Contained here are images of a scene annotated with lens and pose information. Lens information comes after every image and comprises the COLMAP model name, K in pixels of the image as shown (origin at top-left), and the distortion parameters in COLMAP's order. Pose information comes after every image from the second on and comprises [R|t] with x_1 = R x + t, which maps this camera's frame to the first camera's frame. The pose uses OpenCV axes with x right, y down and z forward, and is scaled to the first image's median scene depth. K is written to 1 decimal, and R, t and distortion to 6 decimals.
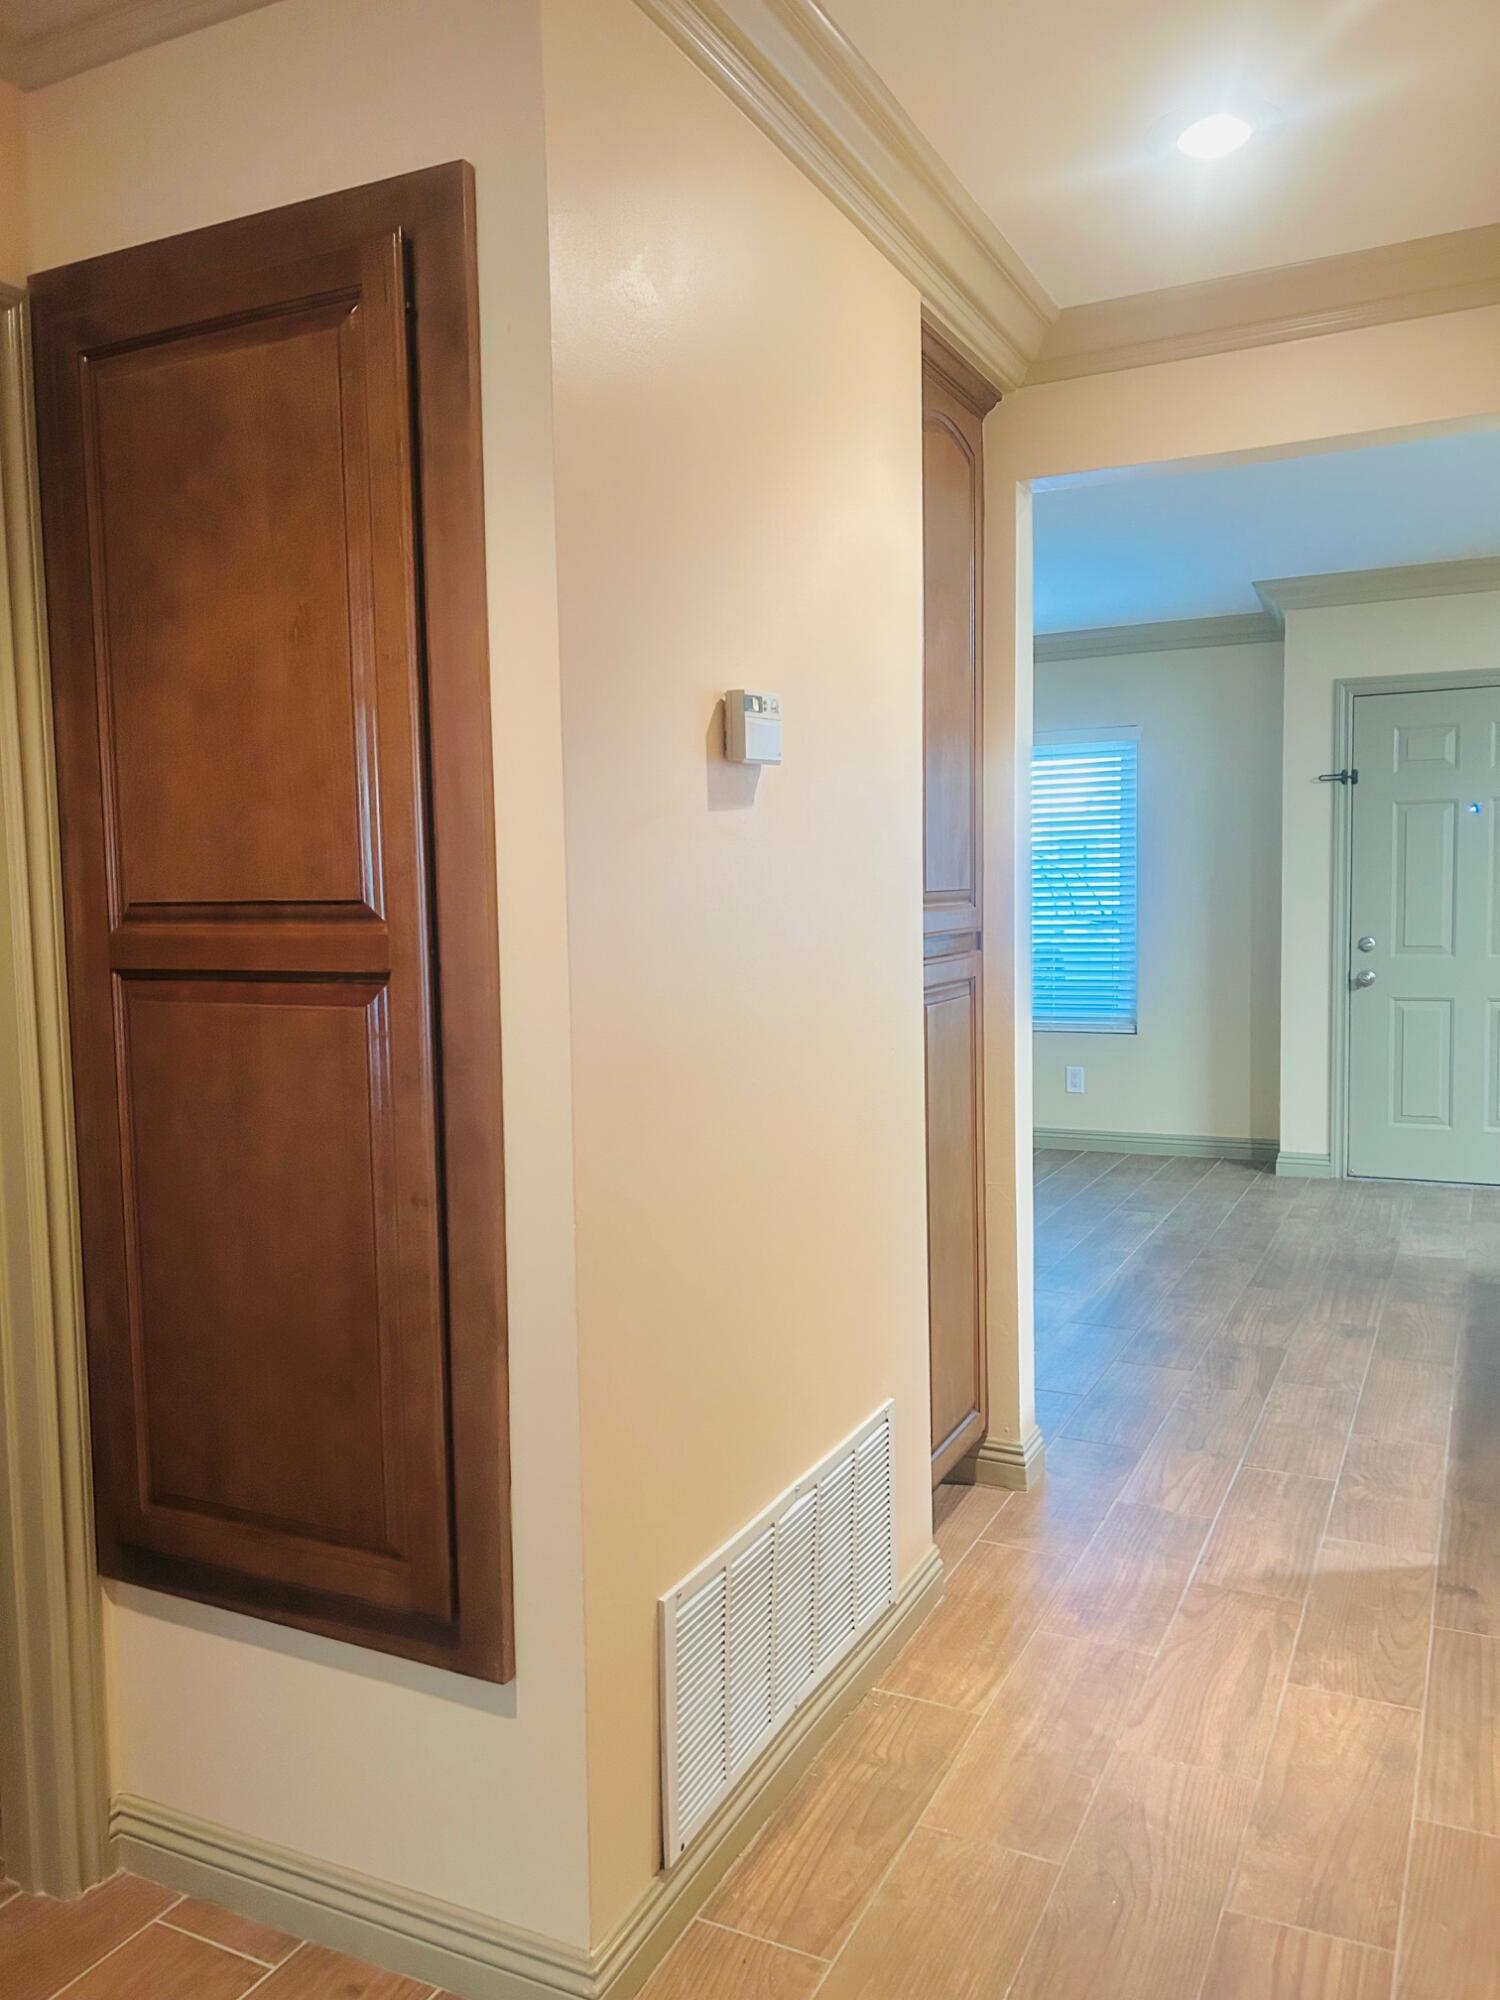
lens RADIAL K [[1507.0, 0, 743.6], [0, 1507.0, 1000.6], [0, 0, 1]] dist [0.034647, -0.044901]
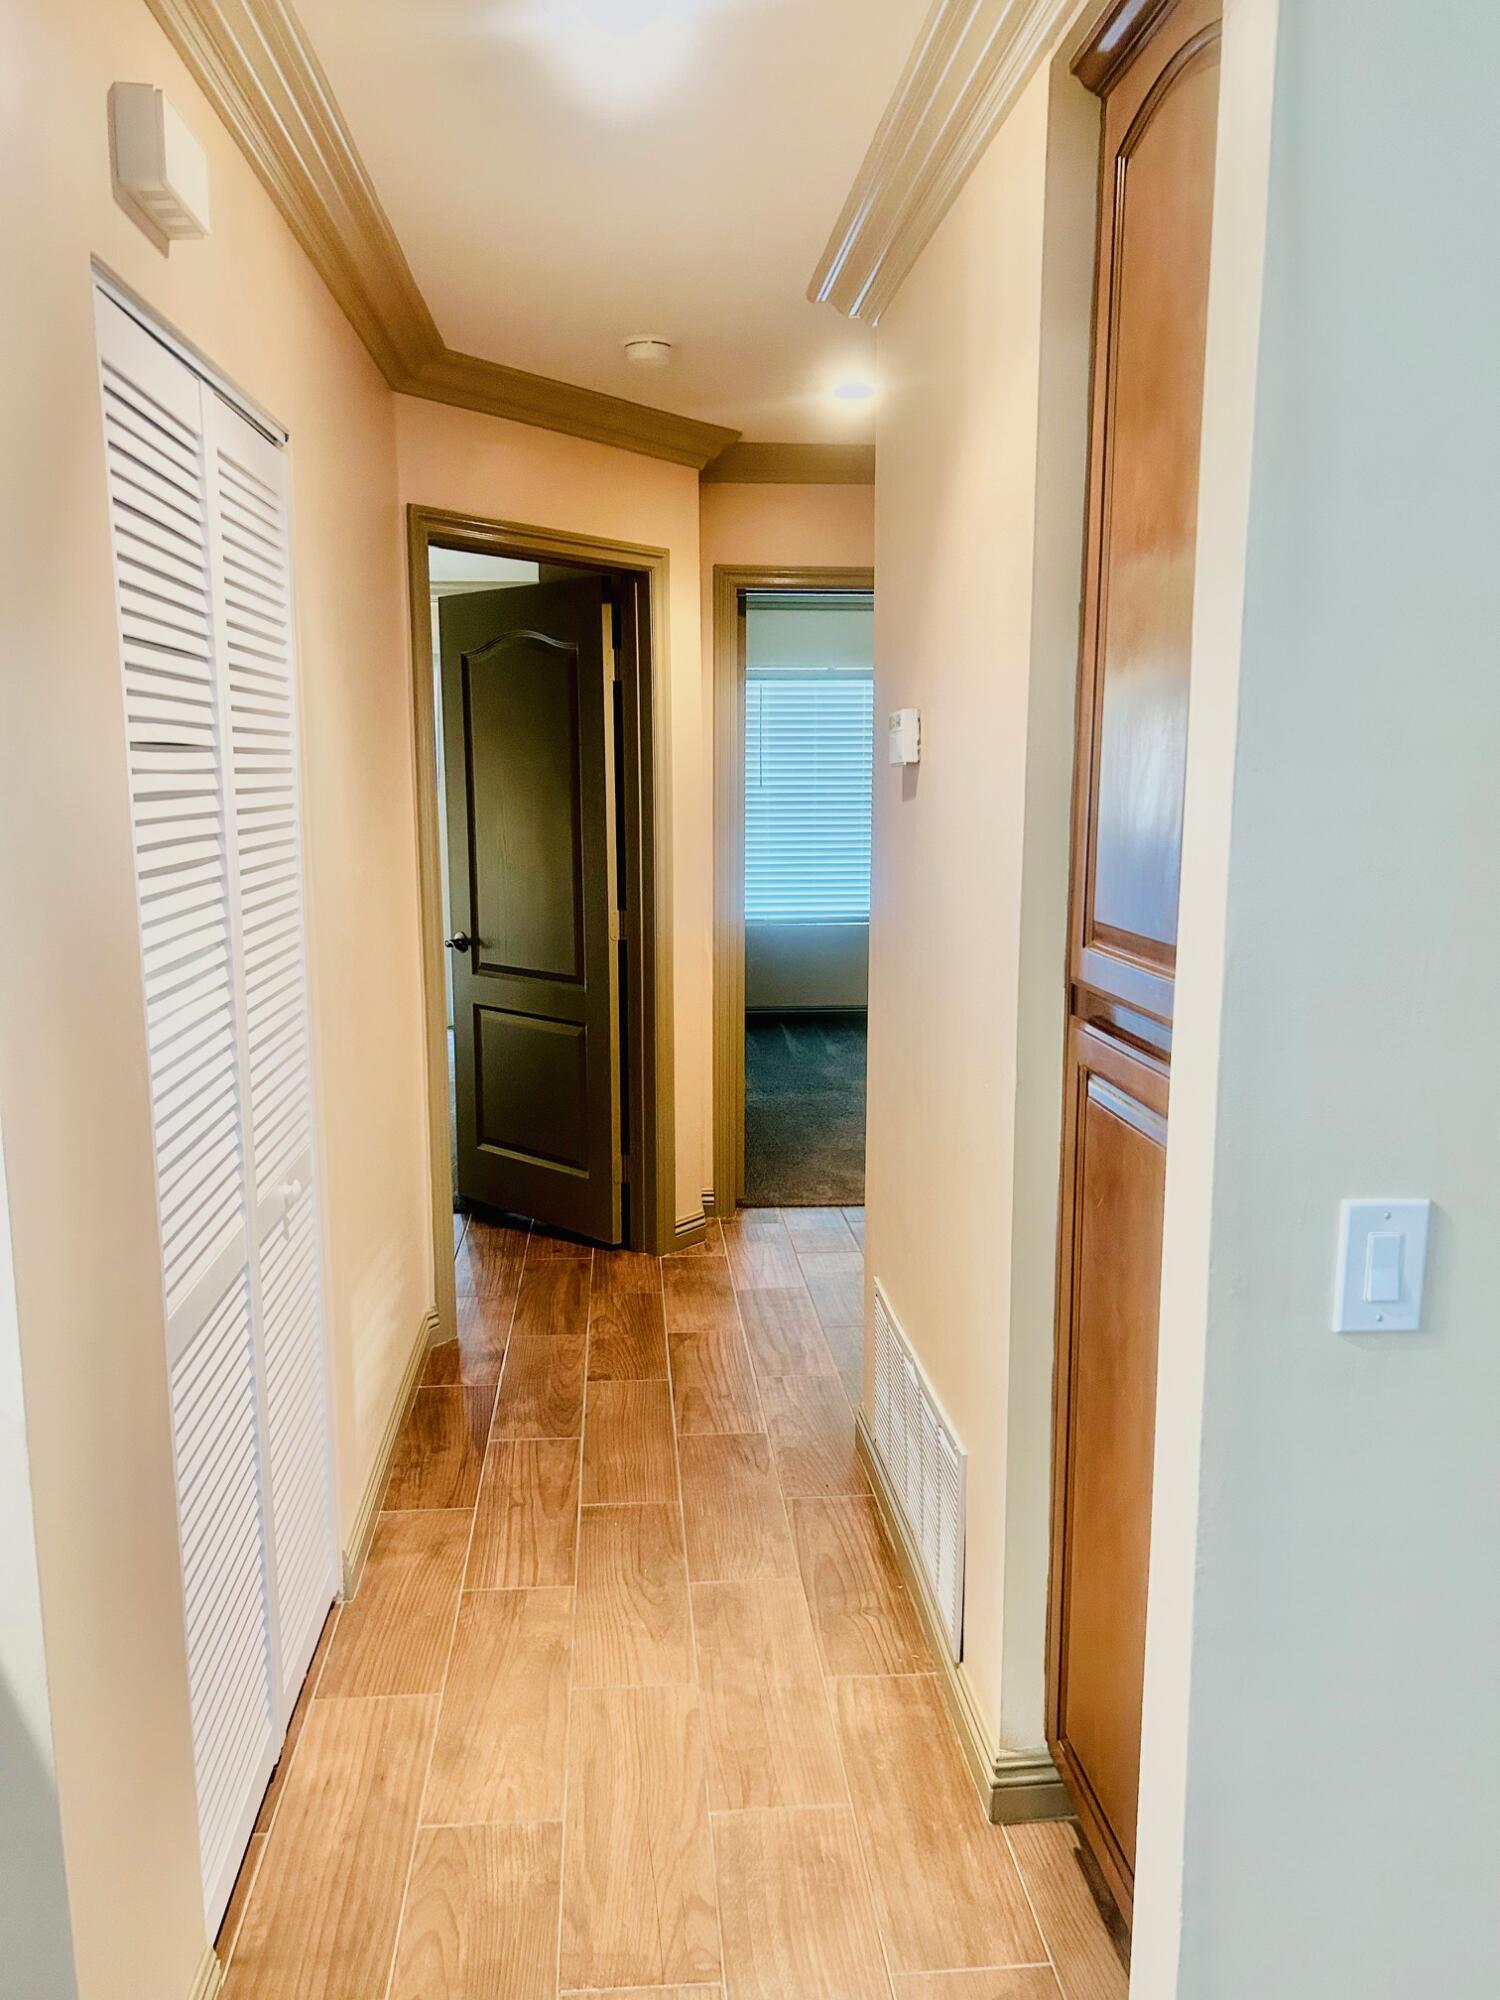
lens RADIAL K [[1501.4, 0, 742.5], [0, 1501.4, 998.4], [0, 0, 1]] dist [0.071647, -0.085261]
pose [[-0.853227, 0.105890, -0.510677, 0.629852], [-0.021083, 0.971368, 0.236641, -0.209974], [0.521113, 0.212675, -0.826565, 1.584006]]
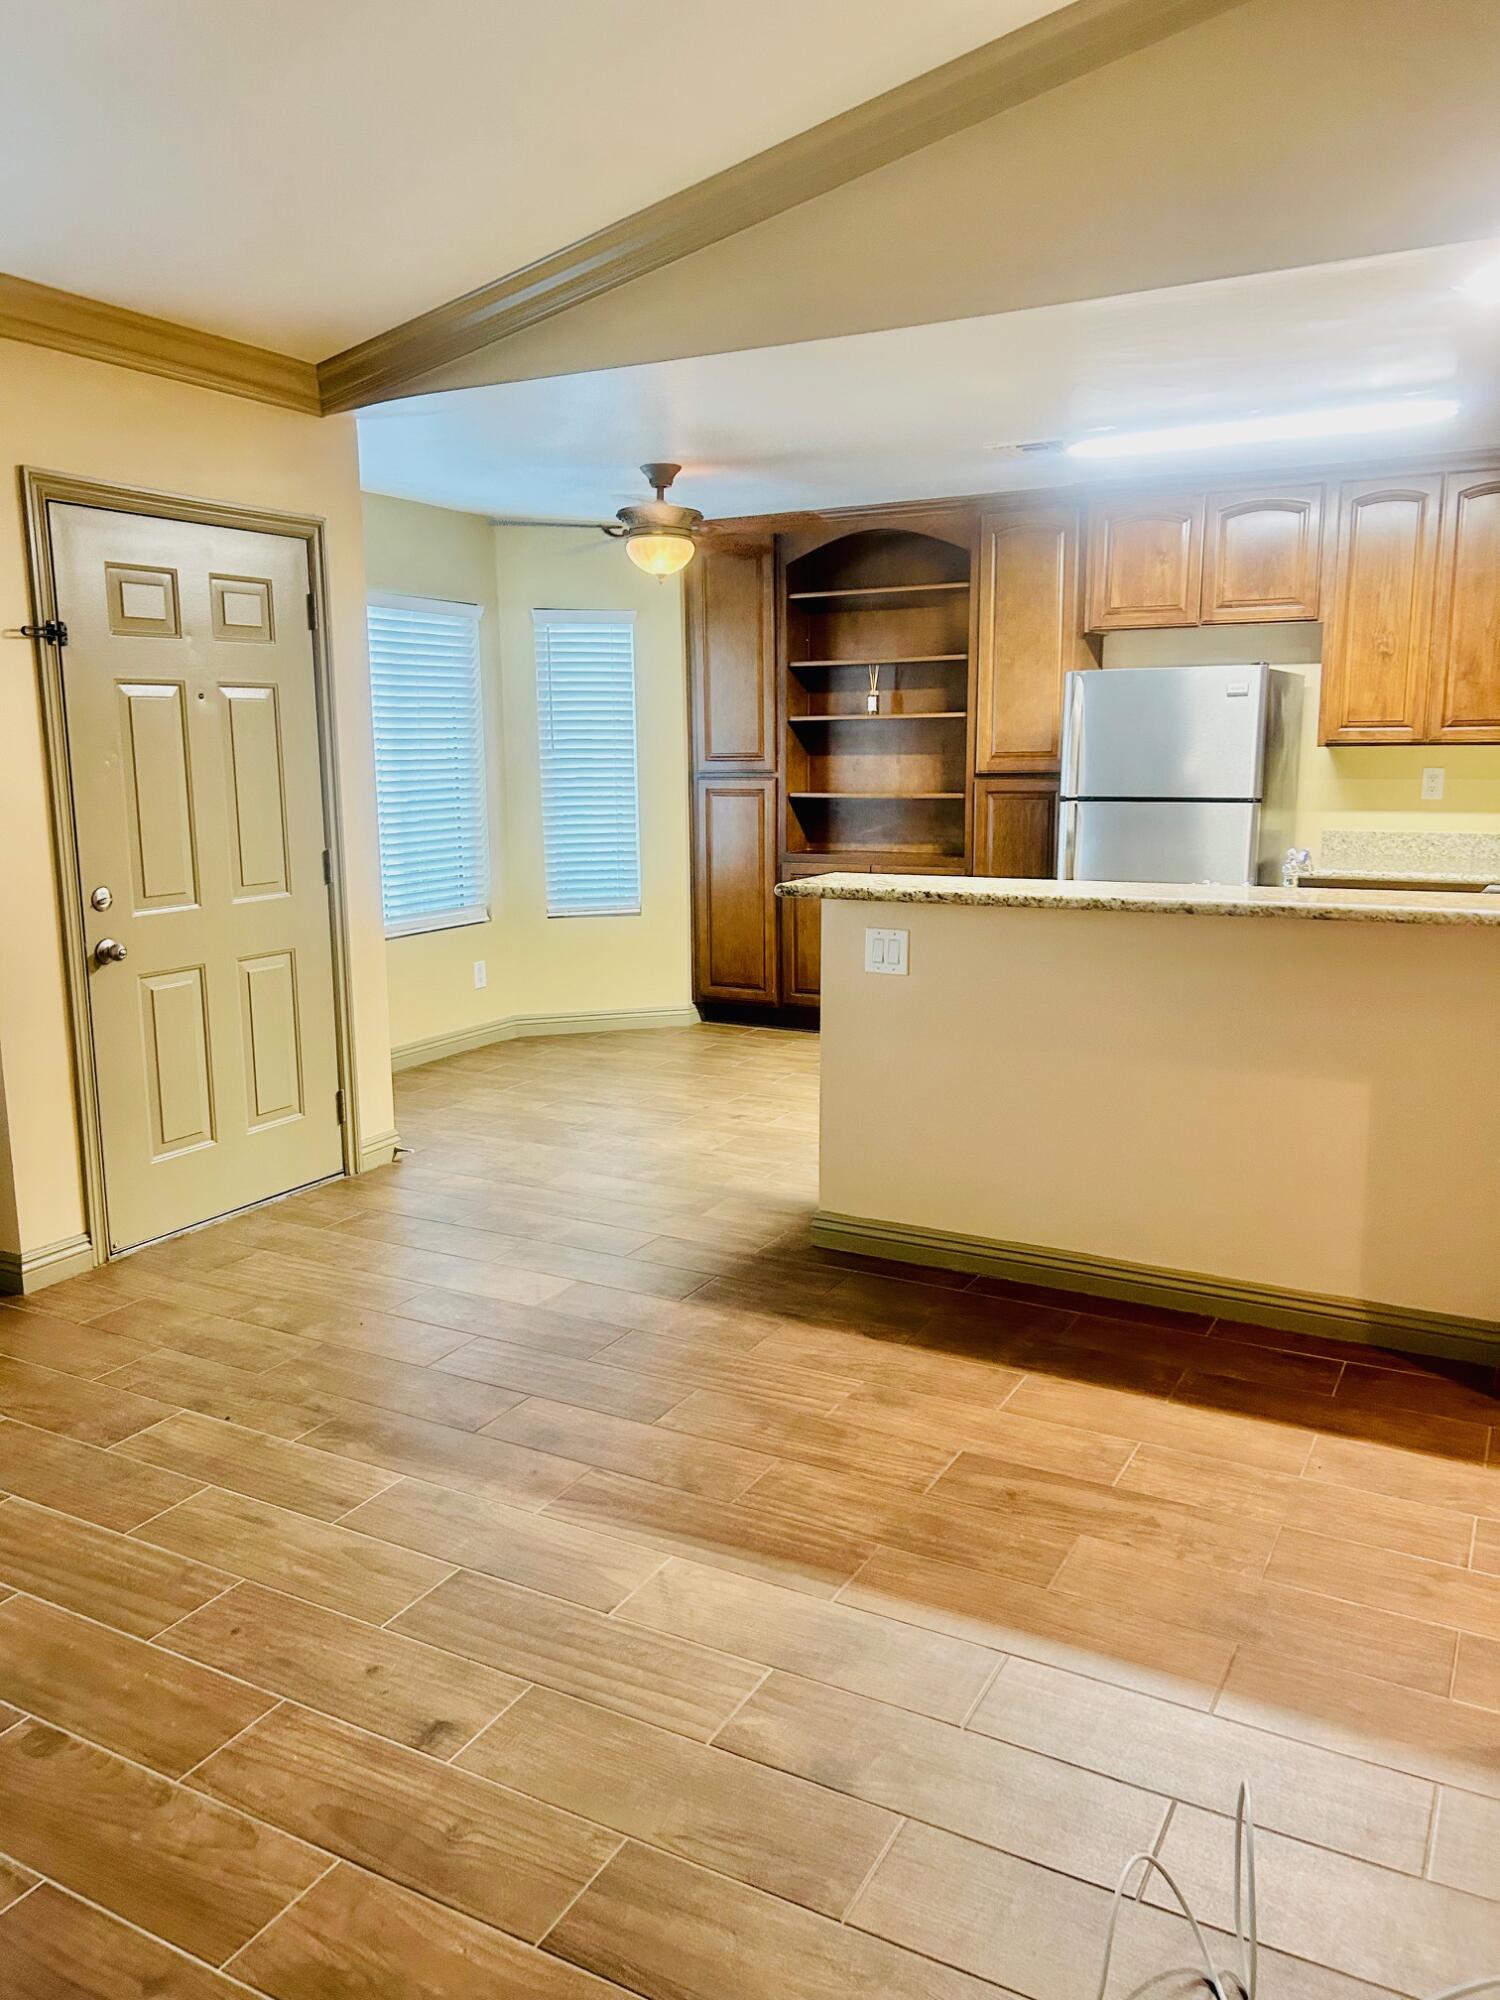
lens RADIAL K [[1507.0, 0, 743.6], [0, 1507.0, 1000.6], [0, 0, 1]] dist [0.034647, -0.044901]
pose [[0.045029, -0.153454, 0.987129, -0.535980], [0.084840, 0.985149, 0.149276, -0.165200], [-0.995377, 0.077026, 0.057380, 1.681708]]
